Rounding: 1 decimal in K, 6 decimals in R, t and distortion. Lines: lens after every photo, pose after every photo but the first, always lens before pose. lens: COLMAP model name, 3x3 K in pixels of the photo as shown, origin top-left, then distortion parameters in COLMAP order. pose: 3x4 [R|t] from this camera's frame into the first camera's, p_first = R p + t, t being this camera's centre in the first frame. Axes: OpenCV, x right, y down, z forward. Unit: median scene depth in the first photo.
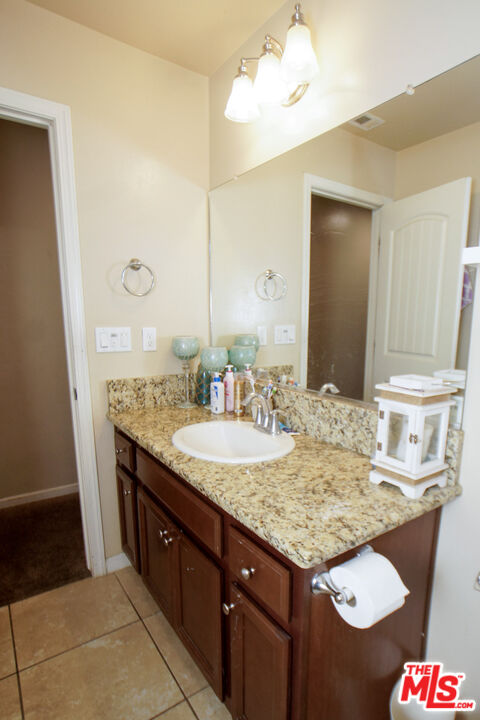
lens RADIAL K [[395.2, 0, 240.0], [0, 395.2, 360.0], [0, 0, 1]] dist [0.000205, 0.000751]
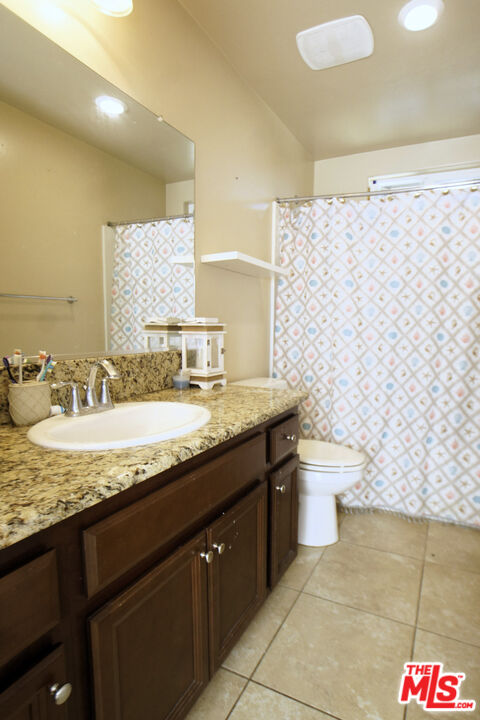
lens RADIAL K [[395.2, 0, 240.0], [0, 395.2, 360.0], [0, 0, 1]] dist [0.000205, 0.000751]
pose [[-0.451607, -0.072471, 0.889269, -0.824559], [0.097688, 0.986687, 0.130020, 0.016383], [-0.886853, 0.145589, -0.438515, 1.231947]]
